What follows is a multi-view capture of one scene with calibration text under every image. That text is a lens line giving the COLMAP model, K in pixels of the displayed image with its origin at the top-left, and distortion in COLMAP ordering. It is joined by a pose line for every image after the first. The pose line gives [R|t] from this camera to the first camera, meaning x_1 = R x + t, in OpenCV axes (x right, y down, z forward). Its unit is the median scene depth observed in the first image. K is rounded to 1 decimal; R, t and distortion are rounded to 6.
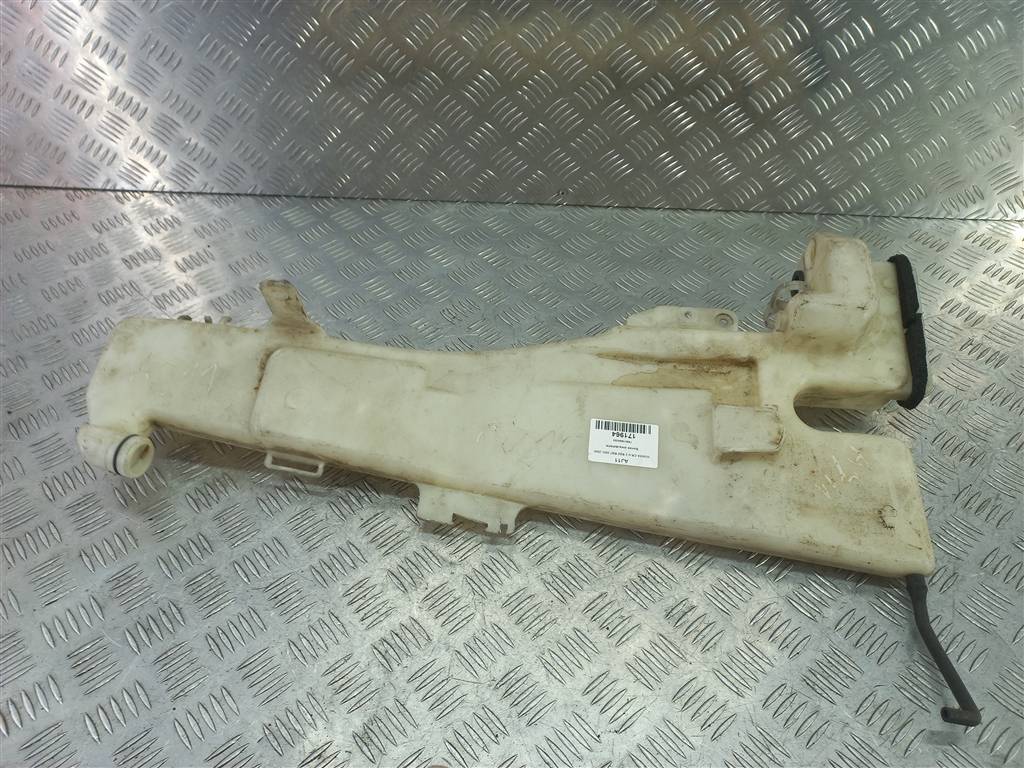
lens RADIAL K [[735.9, 0, 491.8], [0, 735.9, 382.3], [0, 0, 1]] dist [0.001572, 0.026830]
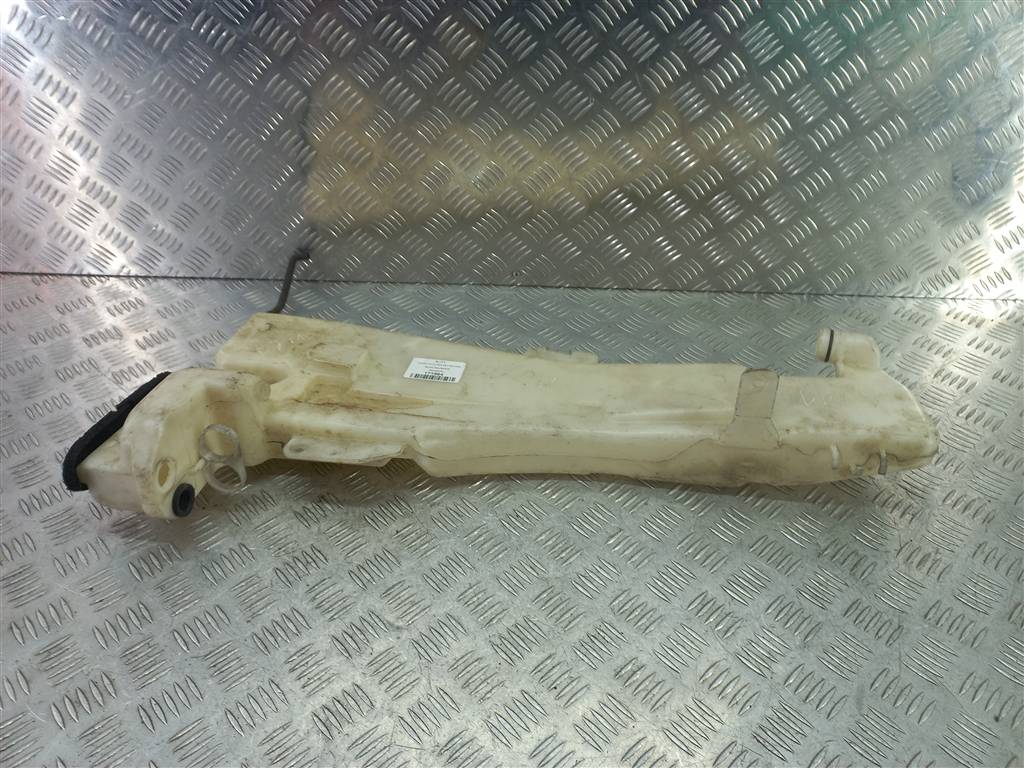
lens RADIAL K [[735.9, 0, 491.8], [0, 735.9, 382.3], [0, 0, 1]] dist [0.001572, 0.026830]
pose [[0.999429, -0.008454, 0.032718, 0.035090], [0.012859, 0.990509, -0.136849, 0.050320], [-0.031251, 0.137191, 0.990051, -0.018191]]
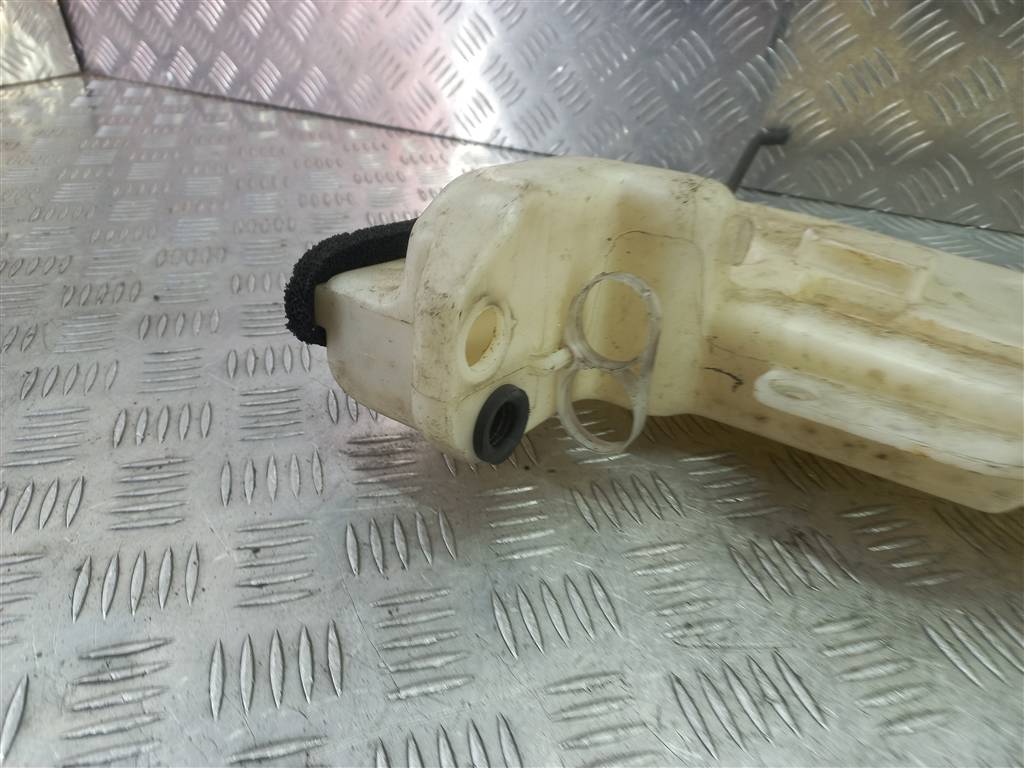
lens RADIAL K [[735.9, 0, 491.8], [0, 735.9, 382.3], [0, 0, 1]] dist [0.001572, 0.026830]
pose [[0.896514, 0.255983, -0.361574, -0.192613], [-0.332309, 0.928316, -0.166735, 0.110738], [0.292973, 0.269634, 0.917313, 0.569738]]
